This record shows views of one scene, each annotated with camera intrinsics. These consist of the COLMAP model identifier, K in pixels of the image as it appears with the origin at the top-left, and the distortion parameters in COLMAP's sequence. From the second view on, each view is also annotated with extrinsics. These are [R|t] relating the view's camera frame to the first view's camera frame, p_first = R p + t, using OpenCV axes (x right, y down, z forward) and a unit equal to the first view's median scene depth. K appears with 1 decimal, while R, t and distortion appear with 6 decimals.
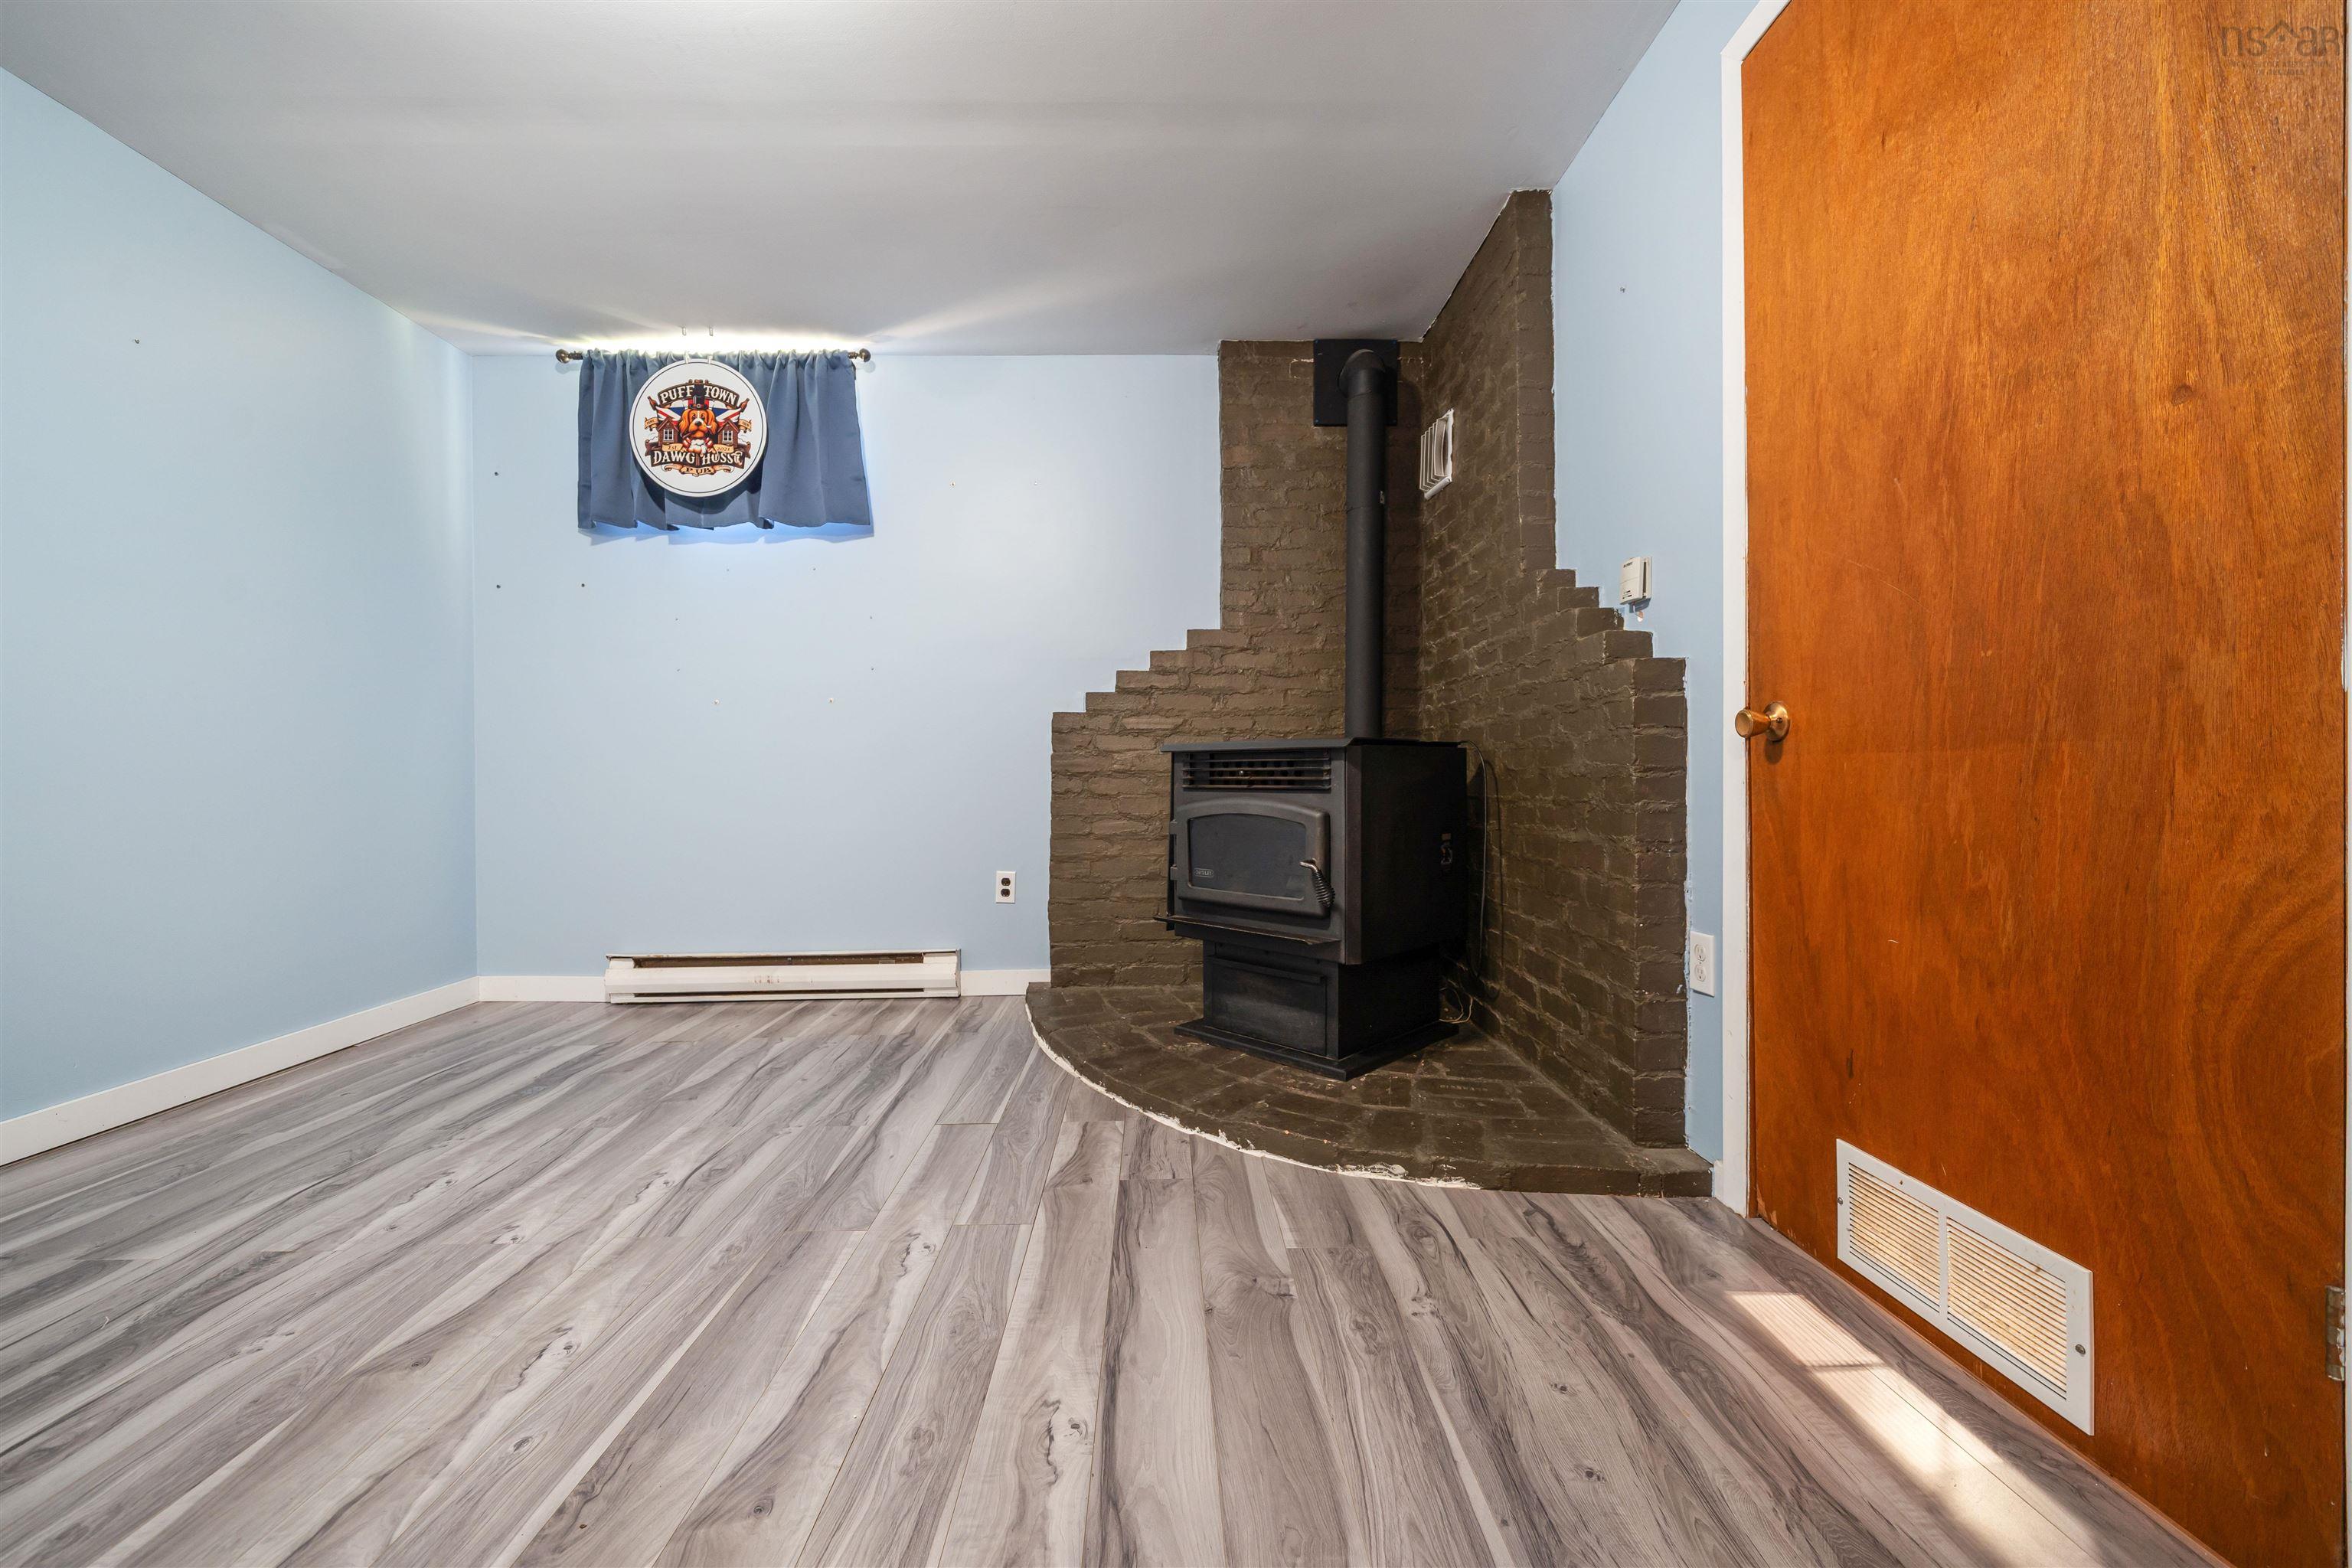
lens RADIAL K [[990.3, 0, 1169.8], [0, 990.3, 792.4], [0, 0, 1]] dist [-0.000382, -0.000779]
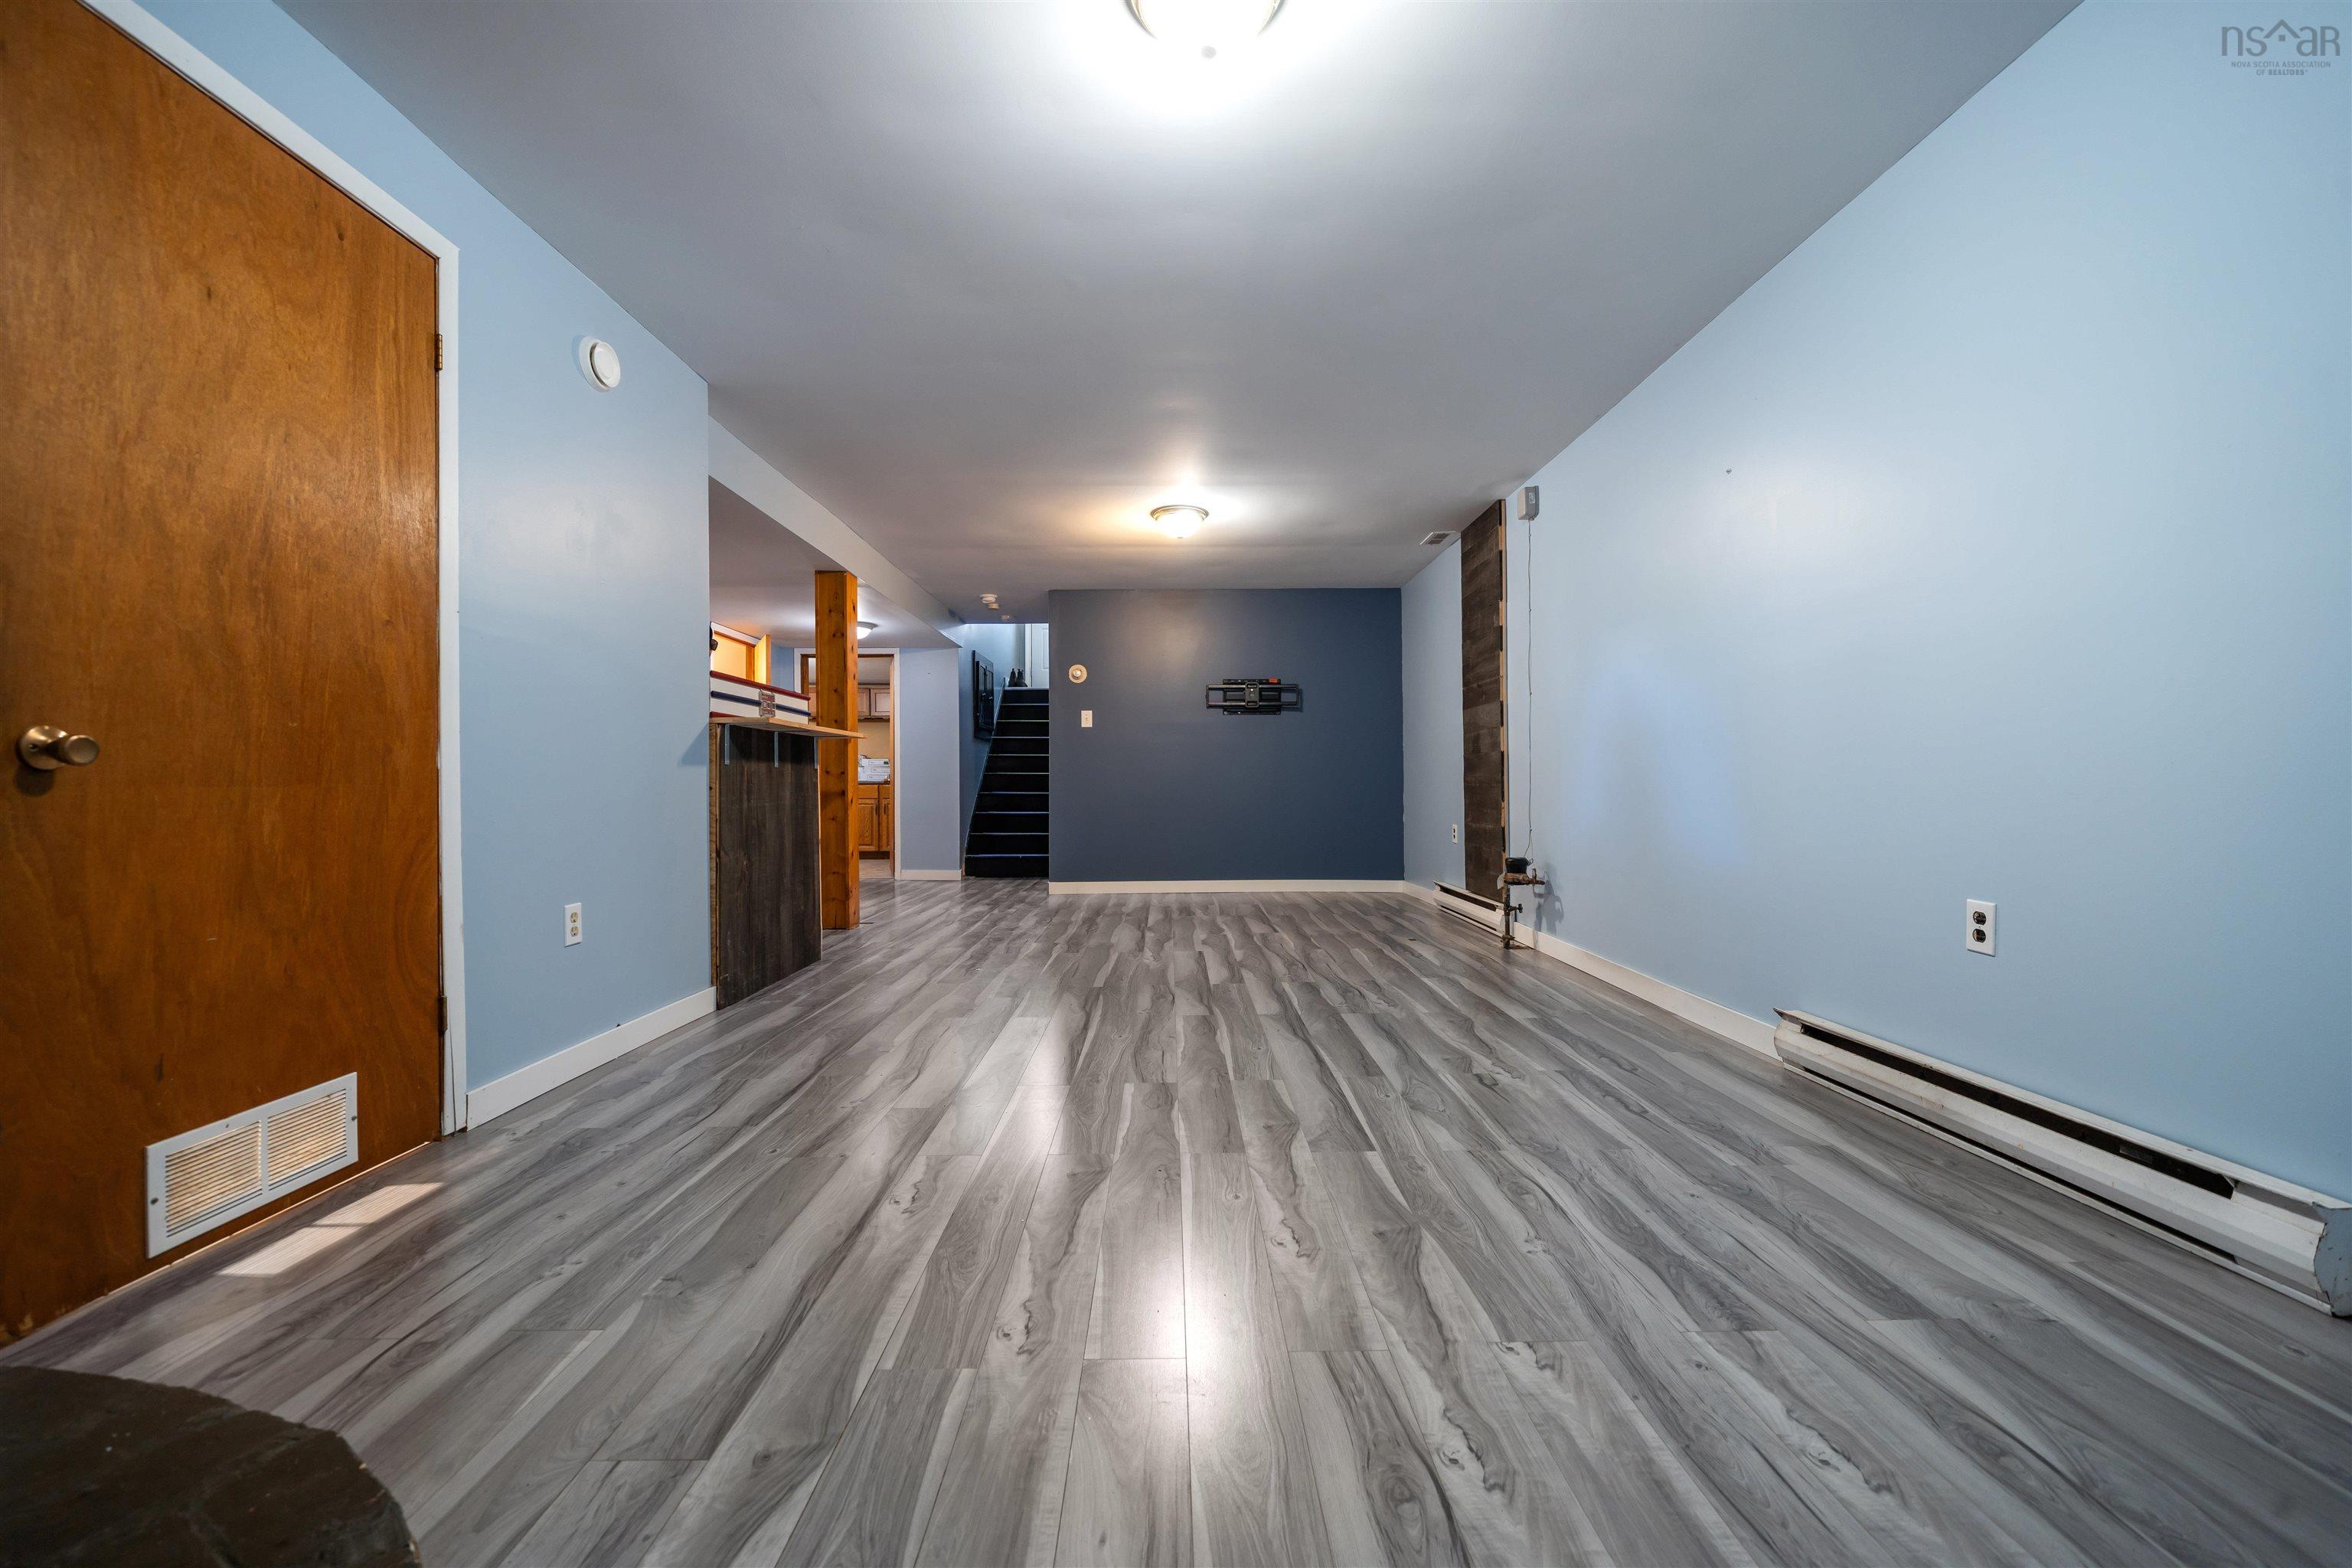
lens RADIAL K [[990.3, 0, 1163.1], [0, 990.3, 785.5], [0, 0, 1]] dist [-0.000382, -0.000779]
pose [[-0.999736, 0.016969, 0.015473, -0.878401], [0.017215, 0.999725, 0.015922, -0.075330], [-0.015199, 0.016184, -0.999754, 4.039951]]
